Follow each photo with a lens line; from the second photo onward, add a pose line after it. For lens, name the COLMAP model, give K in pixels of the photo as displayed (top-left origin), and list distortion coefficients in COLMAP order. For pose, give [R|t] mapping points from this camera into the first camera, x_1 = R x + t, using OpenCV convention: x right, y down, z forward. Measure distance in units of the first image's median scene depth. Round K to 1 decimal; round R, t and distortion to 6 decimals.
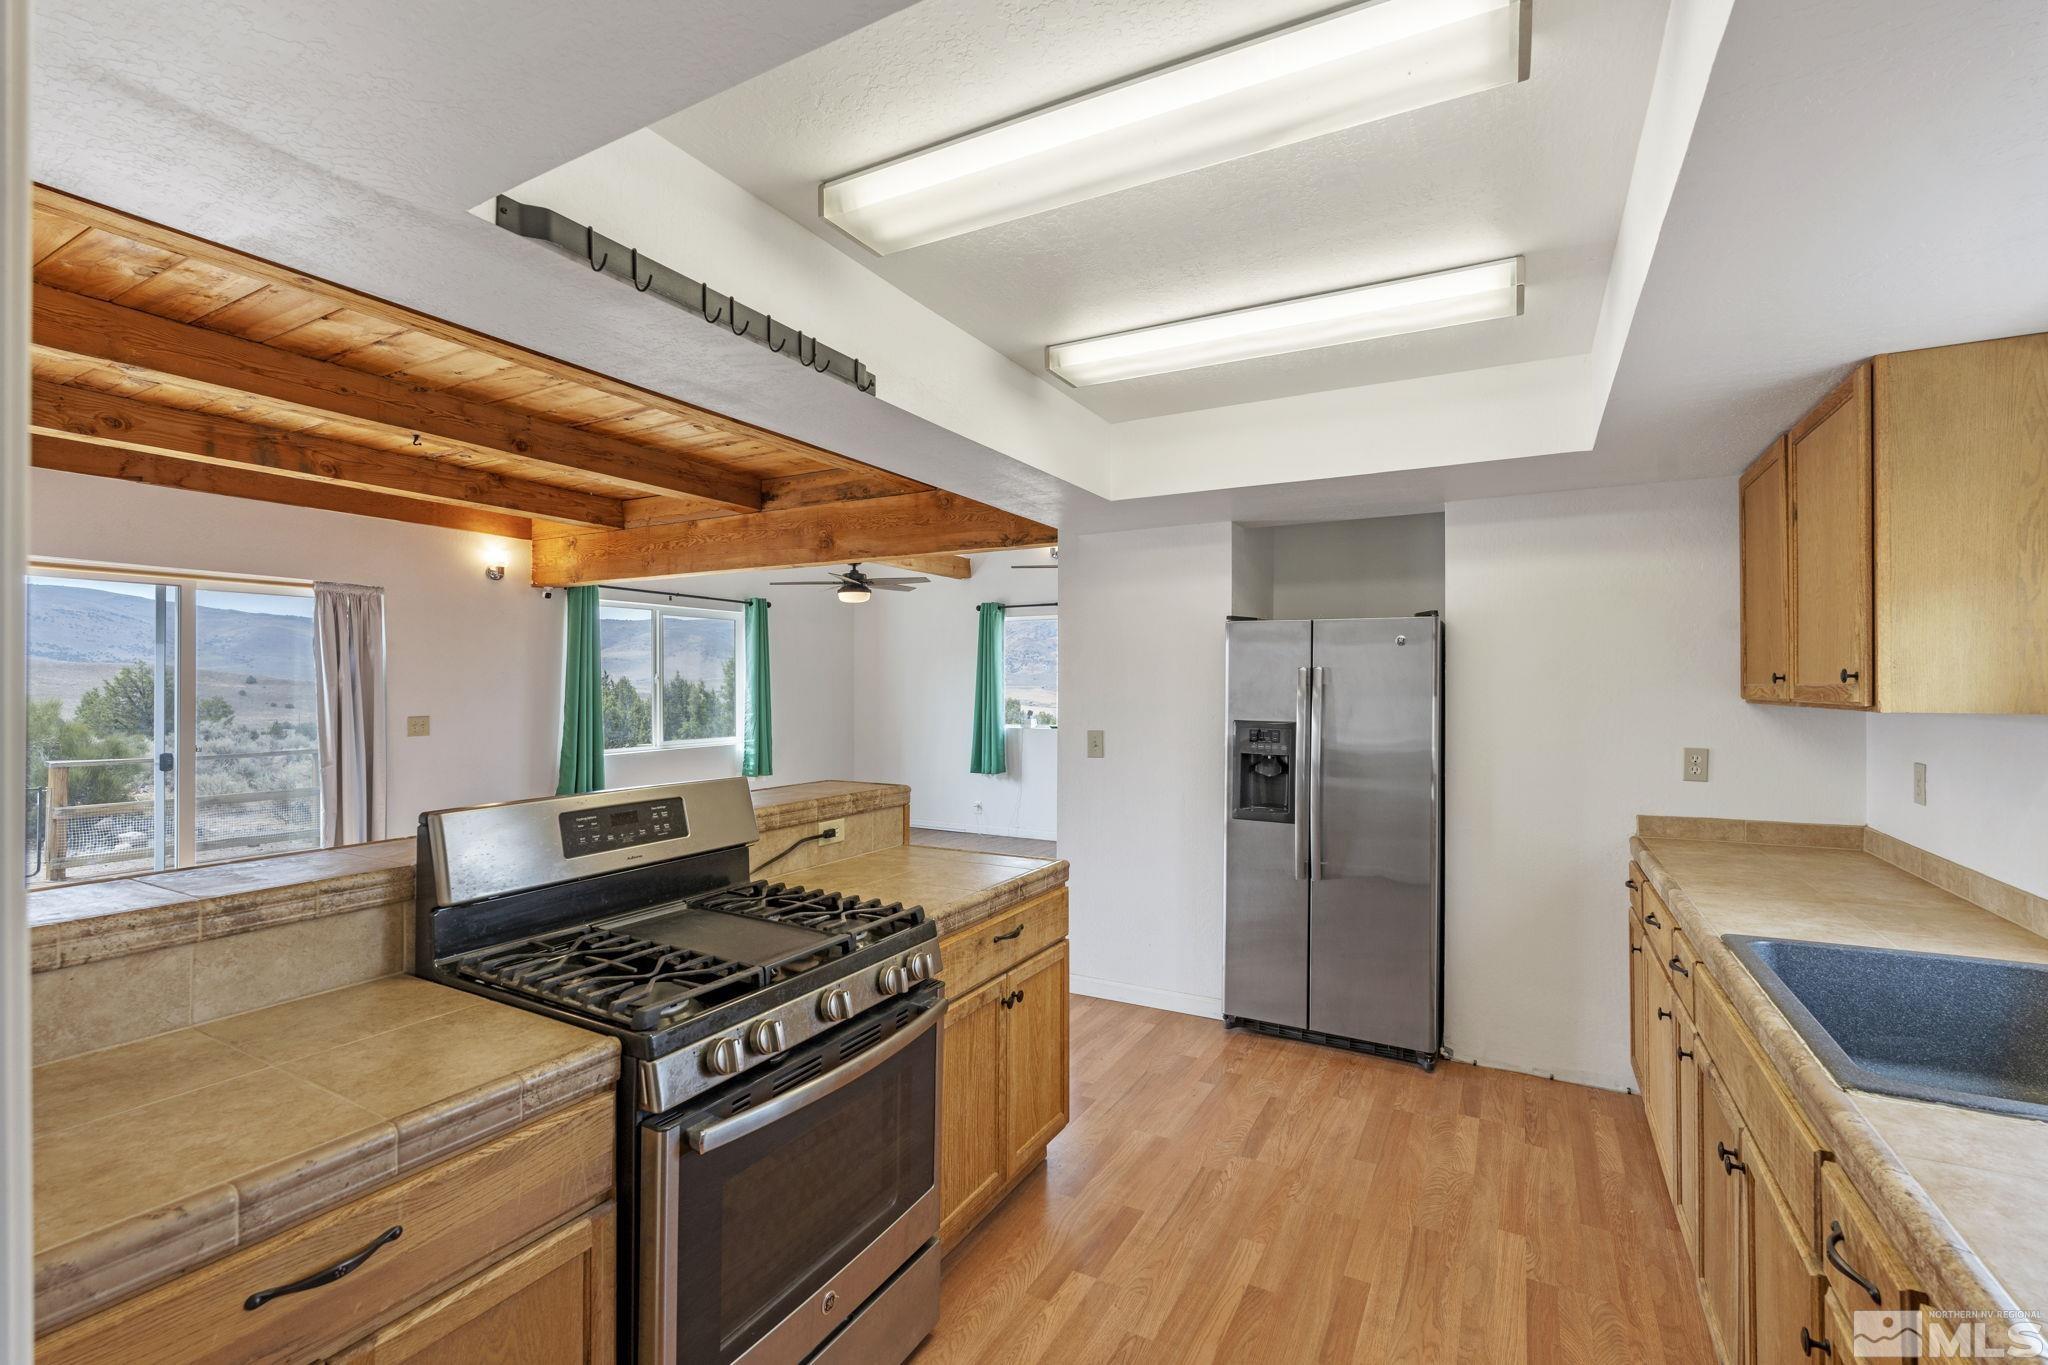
lens RADIAL K [[893.3, 0, 1027.2], [0, 893.3, 680.0], [0, 0, 1]] dist [-0.006301, 0.001386]
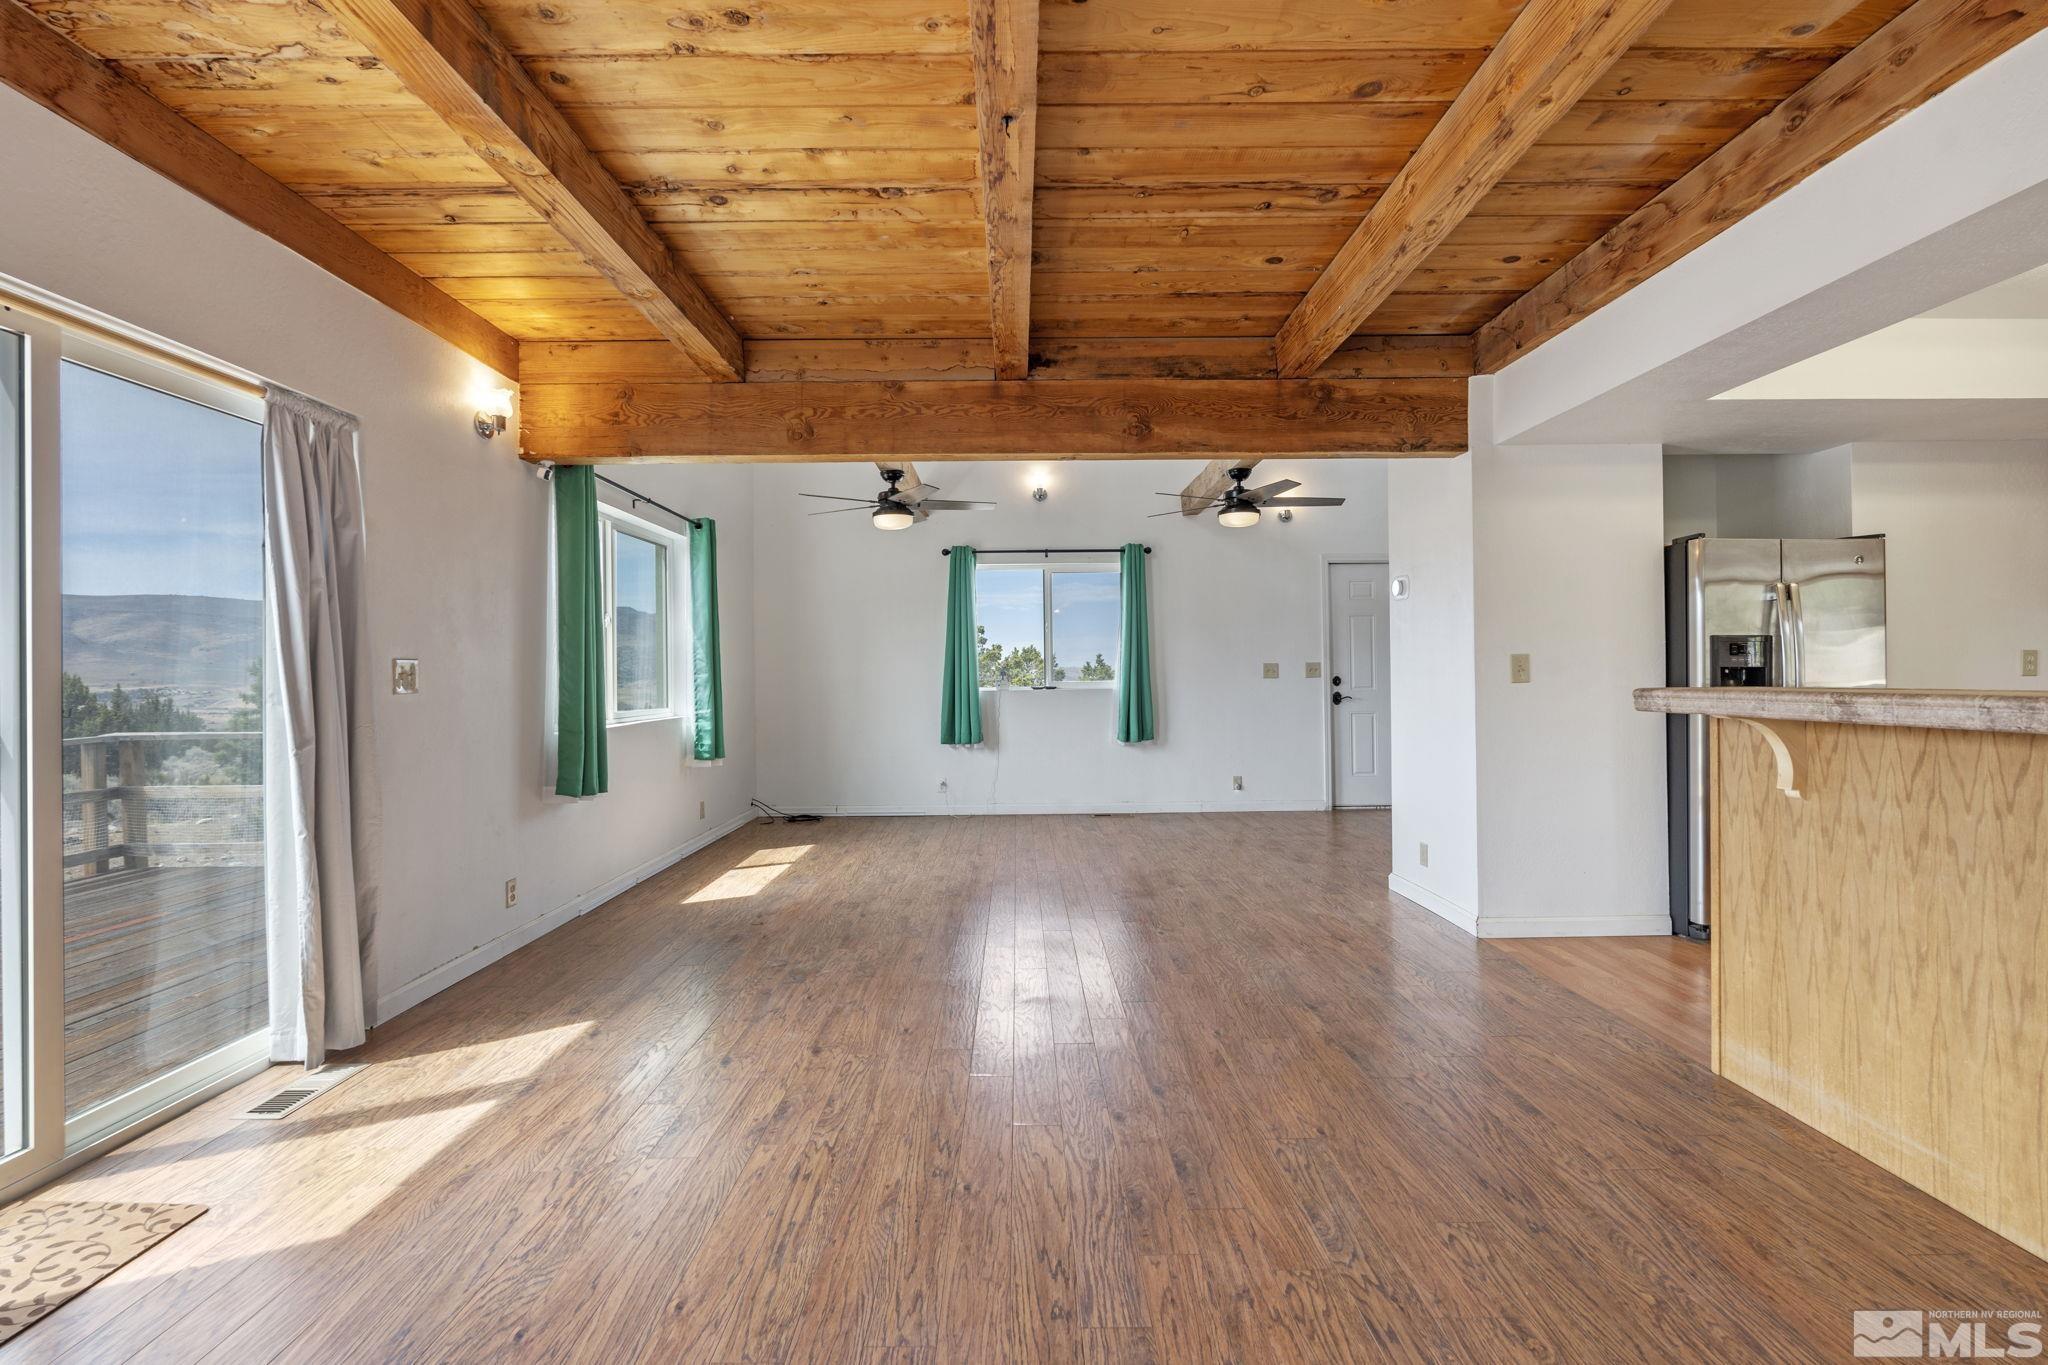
lens RADIAL K [[893.3, 0, 1025.9], [0, 893.3, 668.9], [0, 0, 1]] dist [-0.006301, 0.001386]
pose [[0.872239, -0.006527, 0.489037, -0.752848], [0.008485, 0.999962, -0.001787, 0.062733], [-0.489007, 0.005708, 0.872261, 0.391241]]
